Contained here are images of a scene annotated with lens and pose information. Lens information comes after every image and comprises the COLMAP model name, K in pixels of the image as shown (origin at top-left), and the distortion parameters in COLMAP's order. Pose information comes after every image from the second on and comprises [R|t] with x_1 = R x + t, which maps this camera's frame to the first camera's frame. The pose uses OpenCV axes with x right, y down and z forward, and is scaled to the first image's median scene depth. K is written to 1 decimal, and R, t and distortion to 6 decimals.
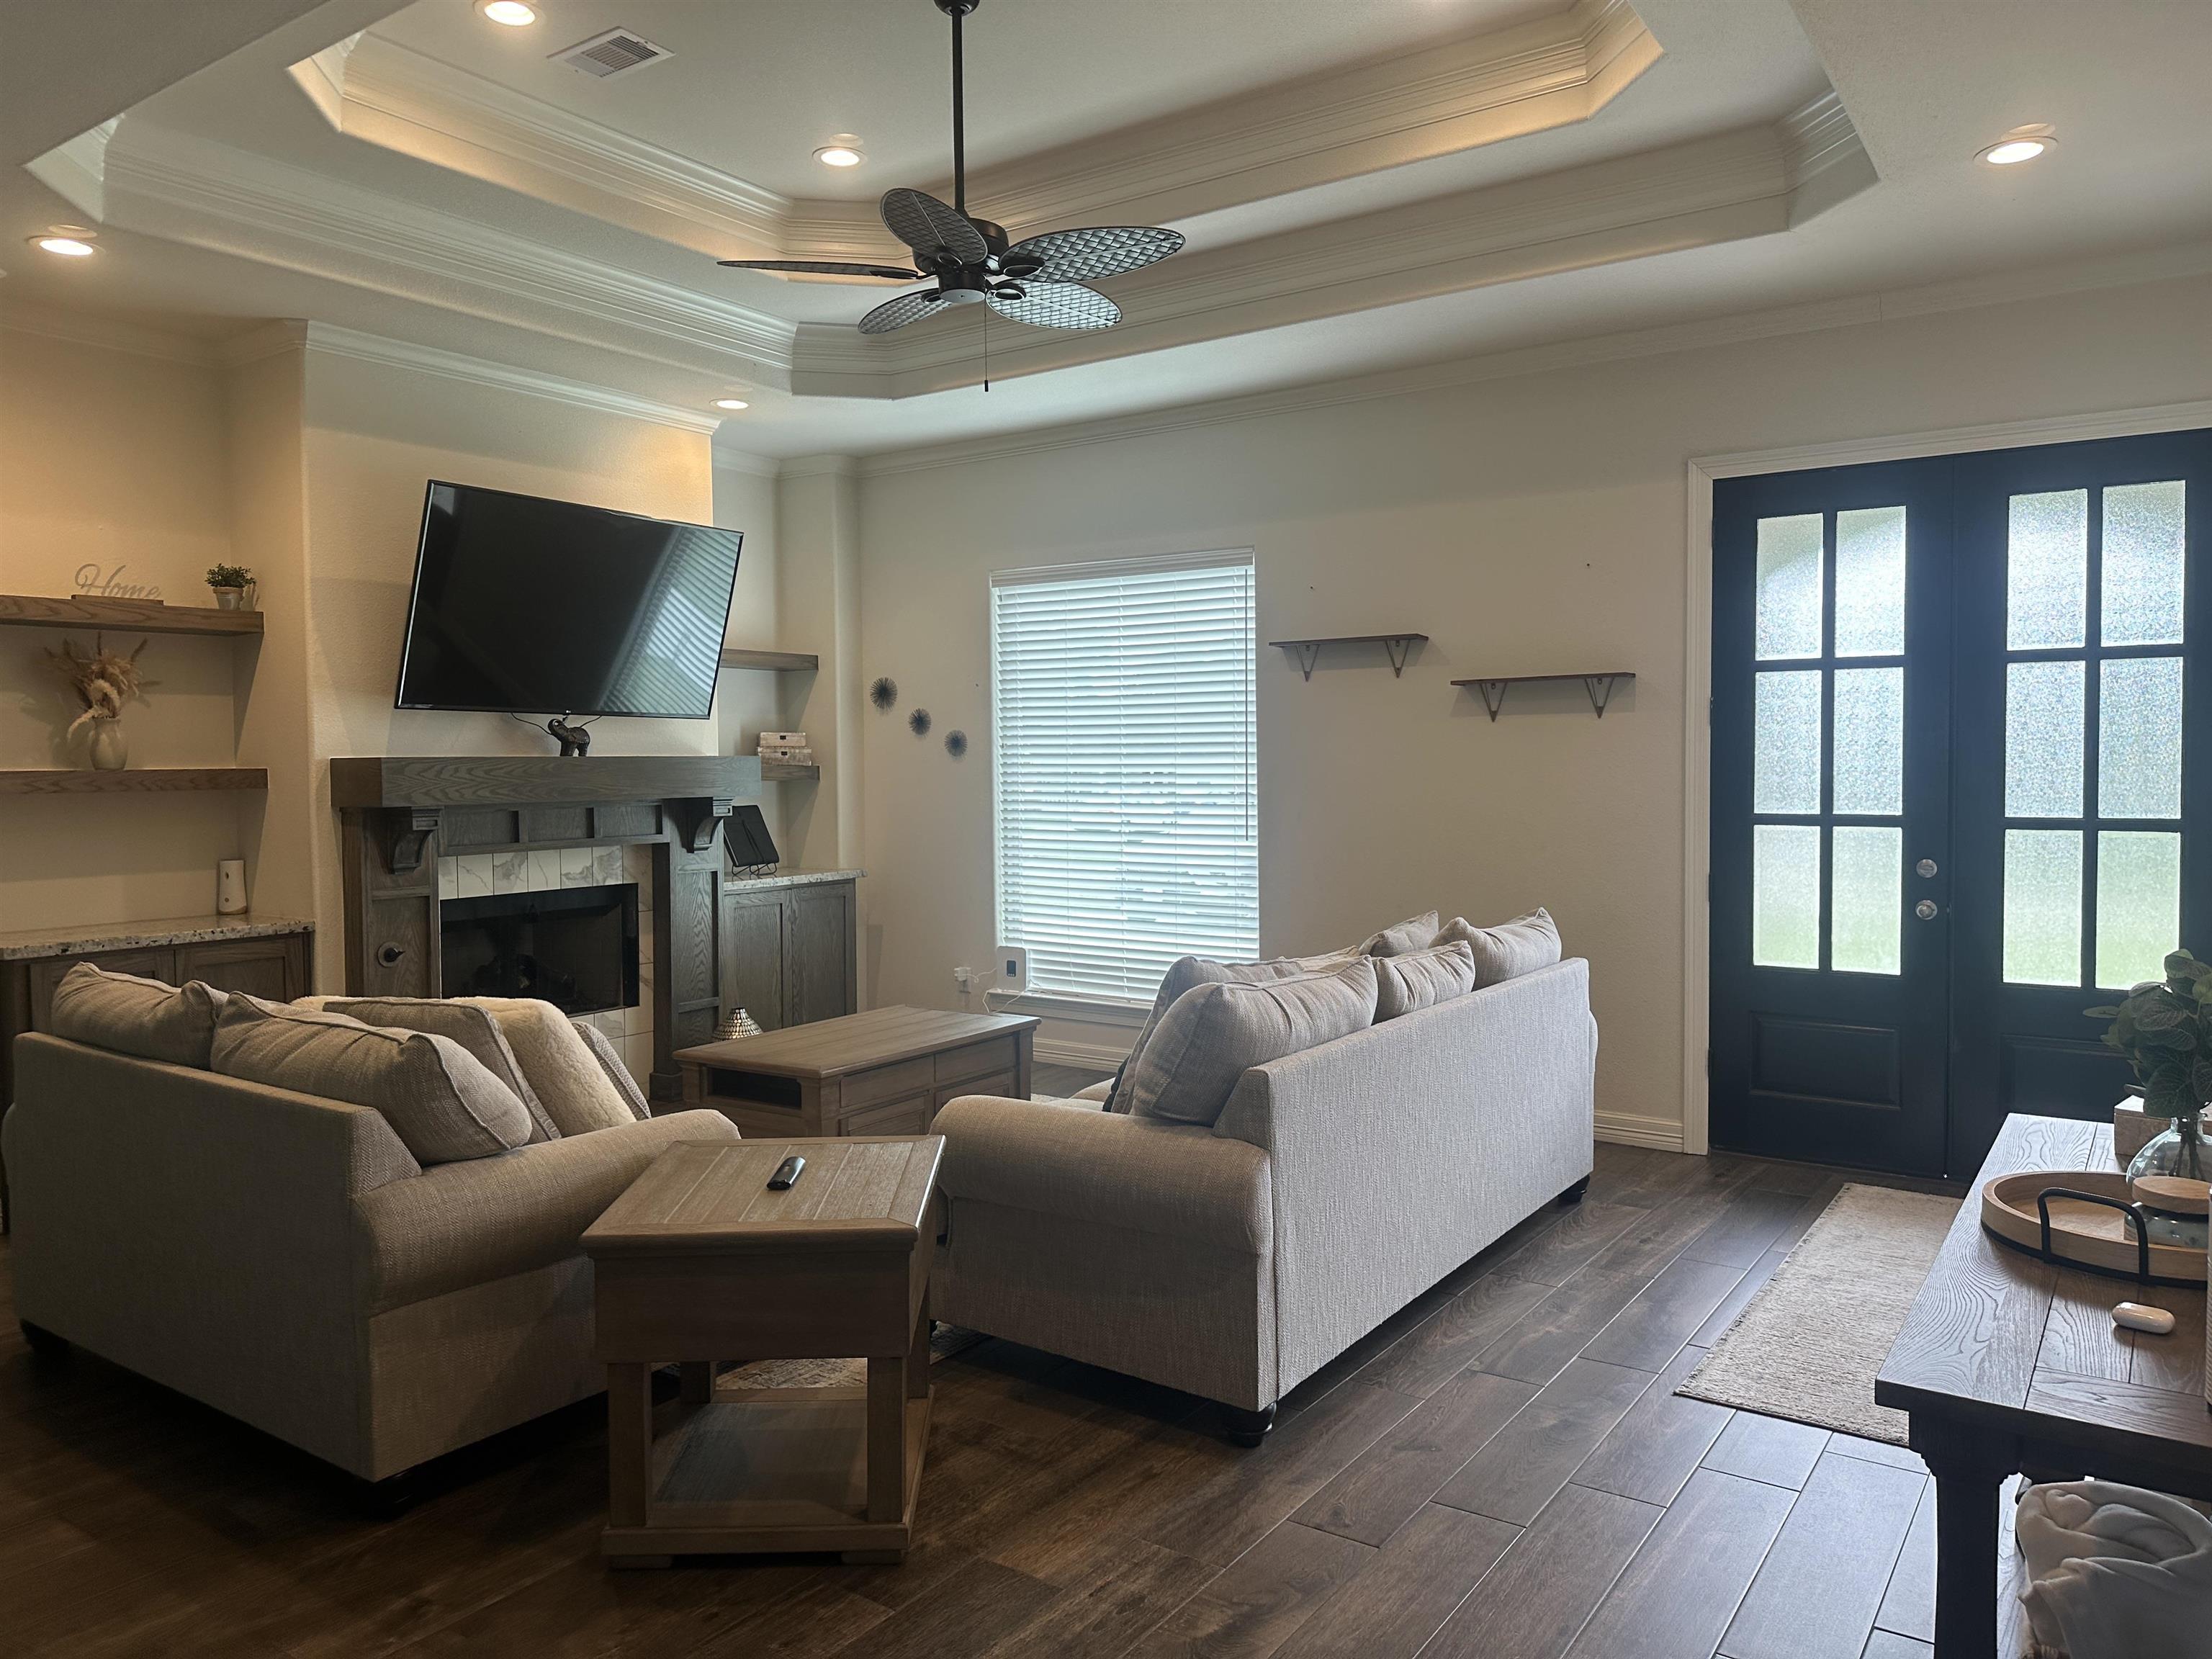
lens RADIAL K [[1553.2, 0, 1104.7], [0, 1553.2, 823.2], [0, 0, 1]] dist [0.030198, -0.029844]
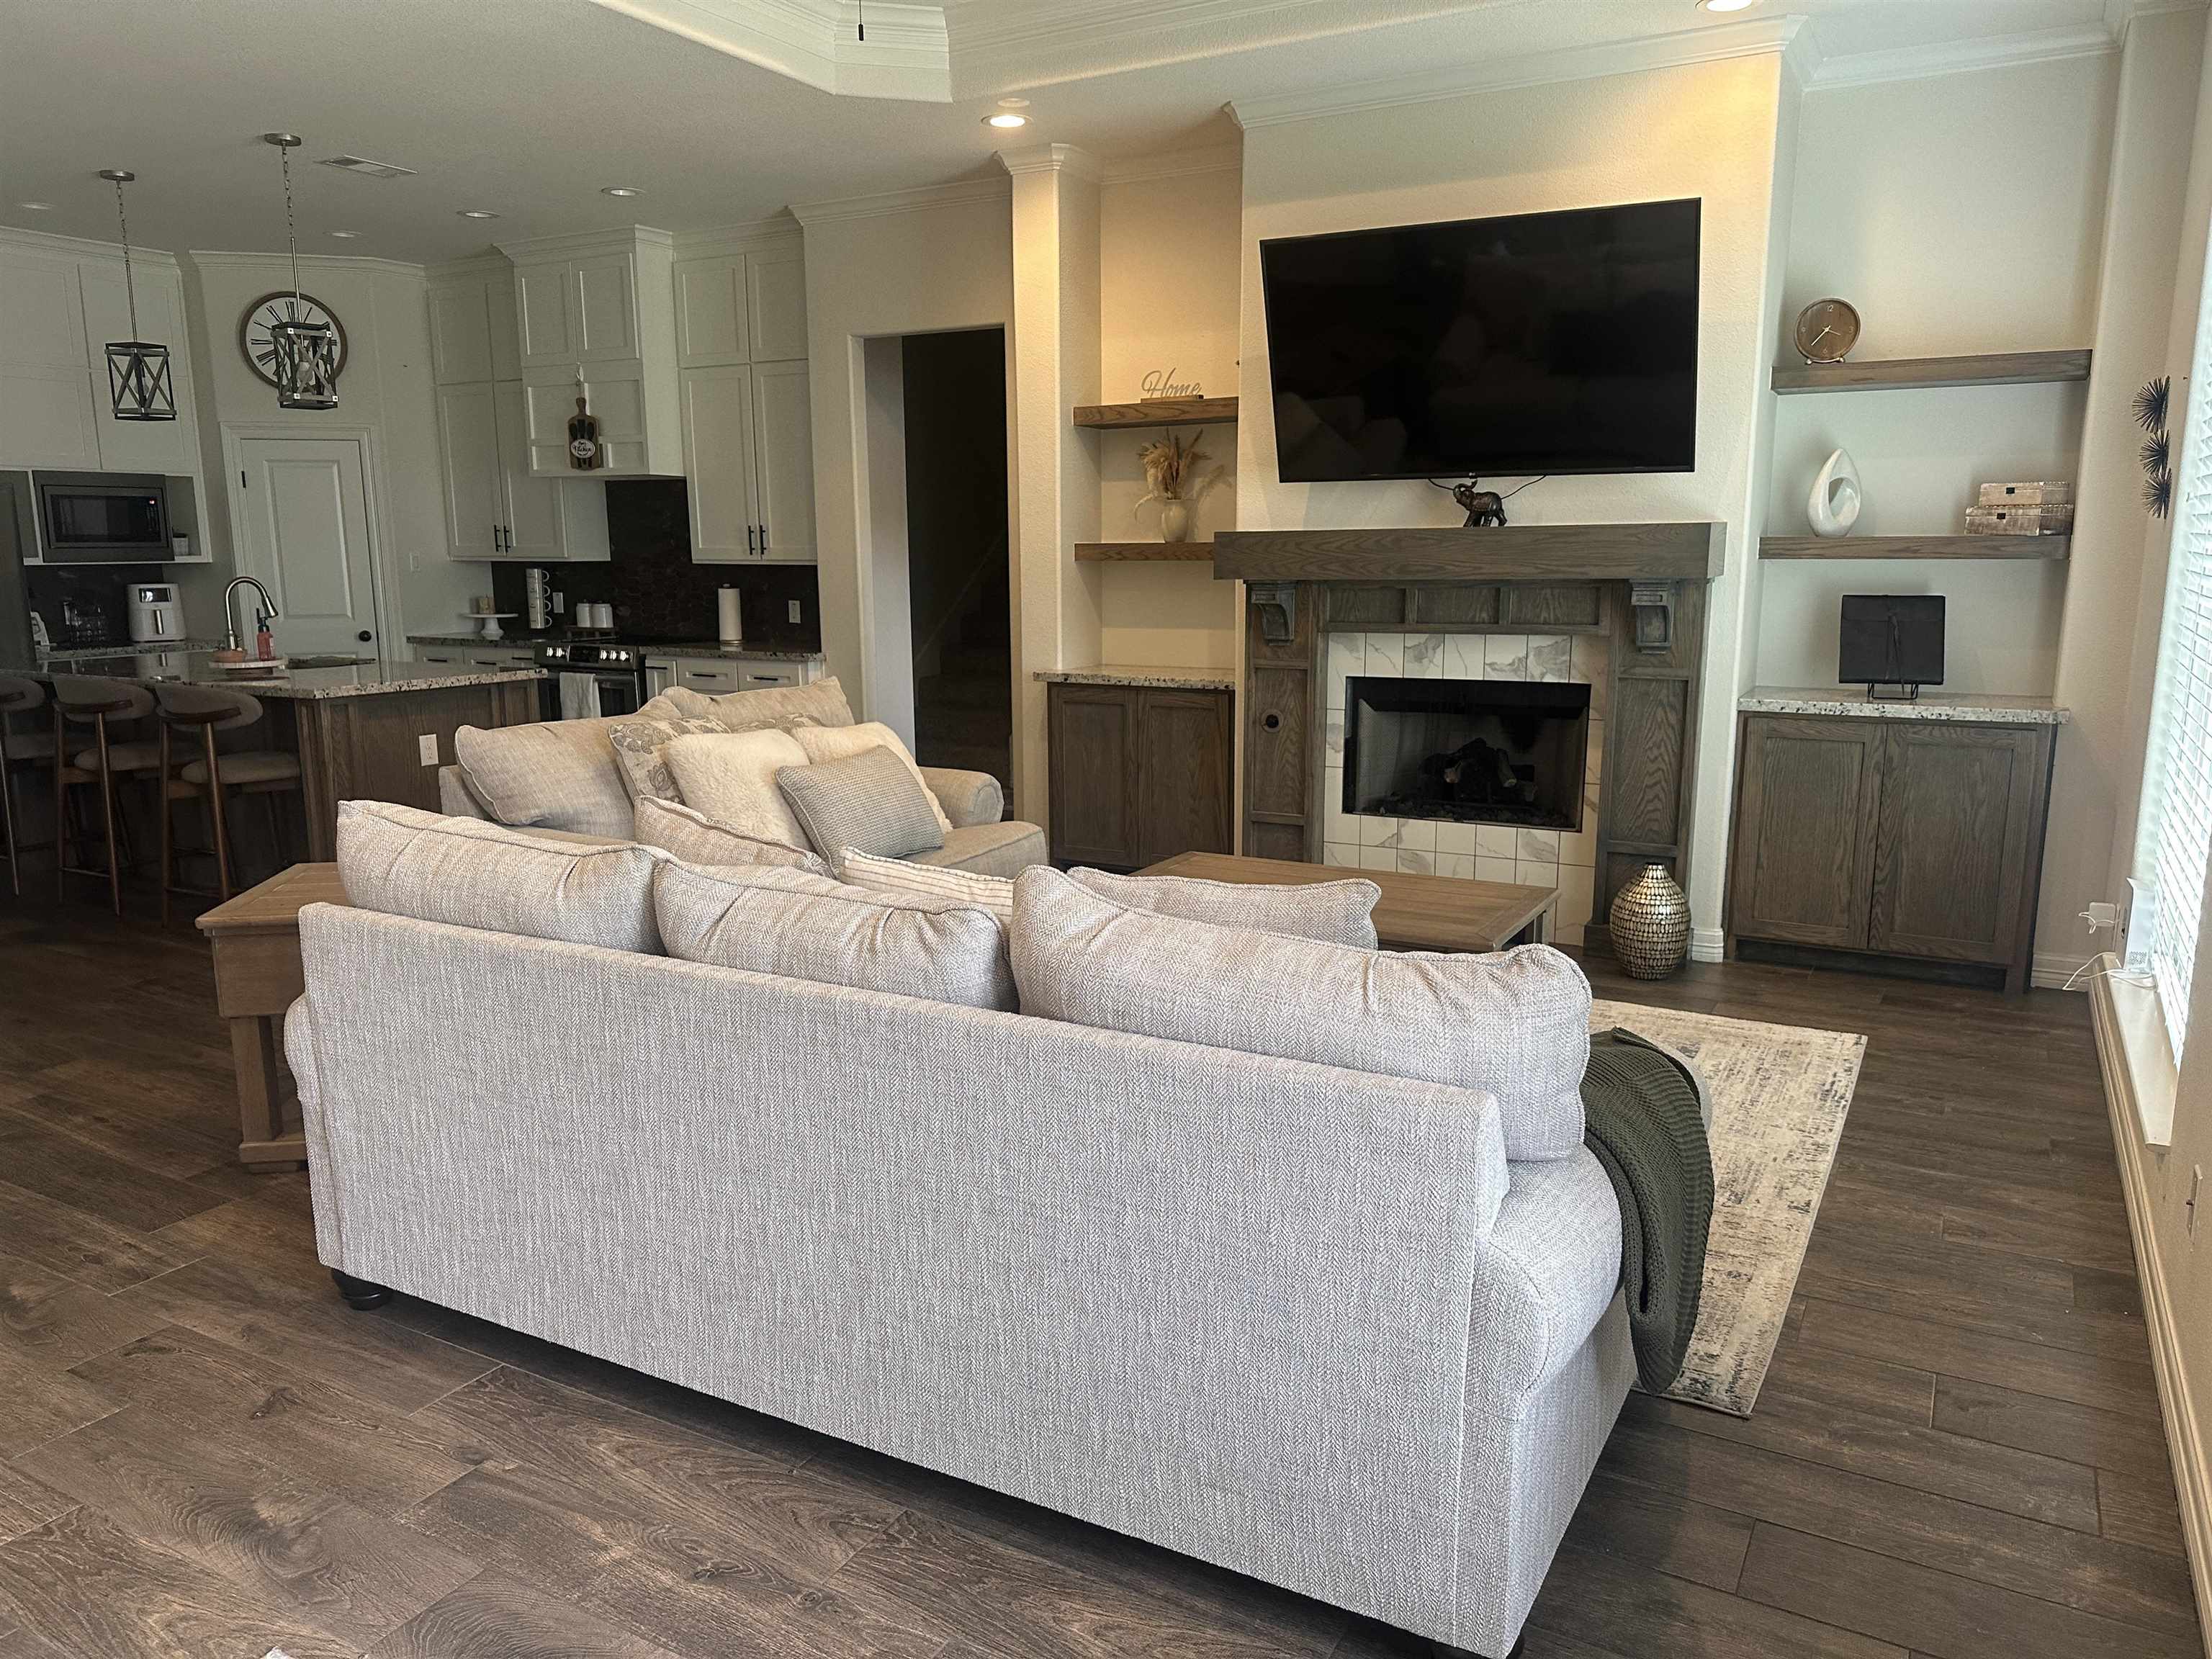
lens RADIAL K [[1553.2, 0, 1111.0], [0, 1553.2, 833.8], [0, 0, 1]] dist [0.030198, -0.029844]
pose [[0.093220, 0.189651, -0.977416, 0.543623], [-0.033760, 0.981729, 0.187268, -0.032302], [0.995073, 0.015540, 0.097919, 0.748682]]
